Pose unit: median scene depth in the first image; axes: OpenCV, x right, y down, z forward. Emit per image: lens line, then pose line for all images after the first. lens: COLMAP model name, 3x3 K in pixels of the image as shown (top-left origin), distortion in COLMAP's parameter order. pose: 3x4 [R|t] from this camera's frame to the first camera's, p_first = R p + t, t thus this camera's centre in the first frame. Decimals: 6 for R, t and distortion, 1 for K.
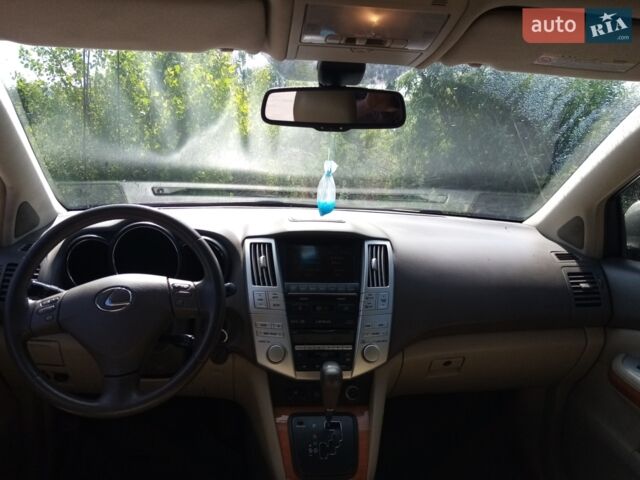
lens RADIAL K [[506.7, 0, 302.2], [0, 506.7, 232.2], [0, 0, 1]] dist [0.021357, -0.047809]
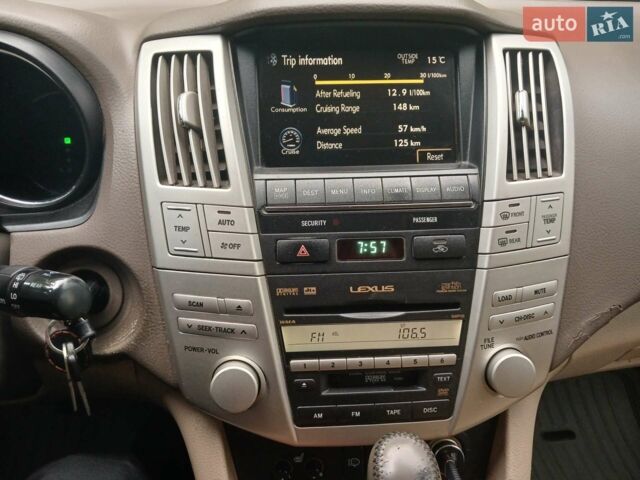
lens RADIAL K [[506.7, 0, 312.3], [0, 506.7, 231.4], [0, 0, 1]] dist [0.021357, -0.047809]
pose [[0.999652, -0.020242, -0.016937, 0.007854], [0.024534, 0.949281, 0.313470, 0.033074], [0.009733, -0.313776, 0.949447, 0.686036]]
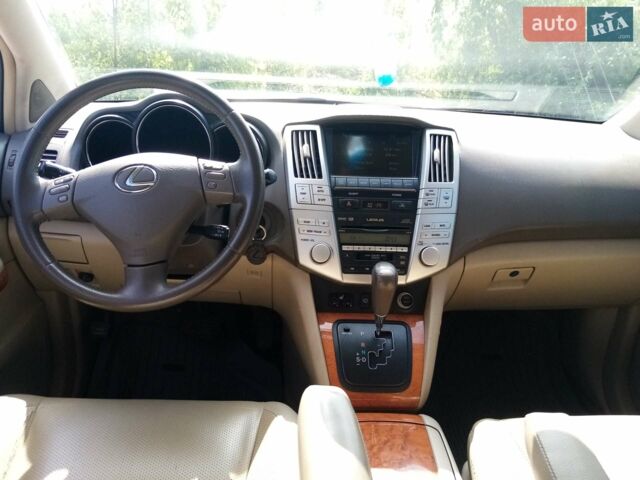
lens RADIAL K [[506.7, 0, 304.3], [0, 506.7, 233.5], [0, 0, 1]] dist [0.021357, -0.047809]
pose [[0.998015, 0.023919, -0.058261, -0.028635], [-0.015960, 0.990931, 0.133421, 0.085253], [0.060924, -0.132226, 0.989345, 0.129981]]
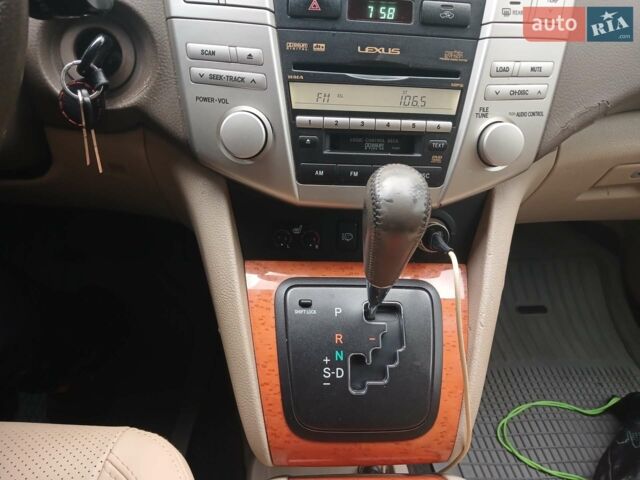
lens RADIAL K [[506.7, 0, 316.9], [0, 506.7, 250.5], [0, 0, 1]] dist [0.021357, -0.047809]
pose [[0.999189, 0.038511, 0.011770, -0.000400], [-0.039809, 0.900521, 0.432987, 0.149702], [0.006076, -0.433104, 0.901323, 0.617560]]
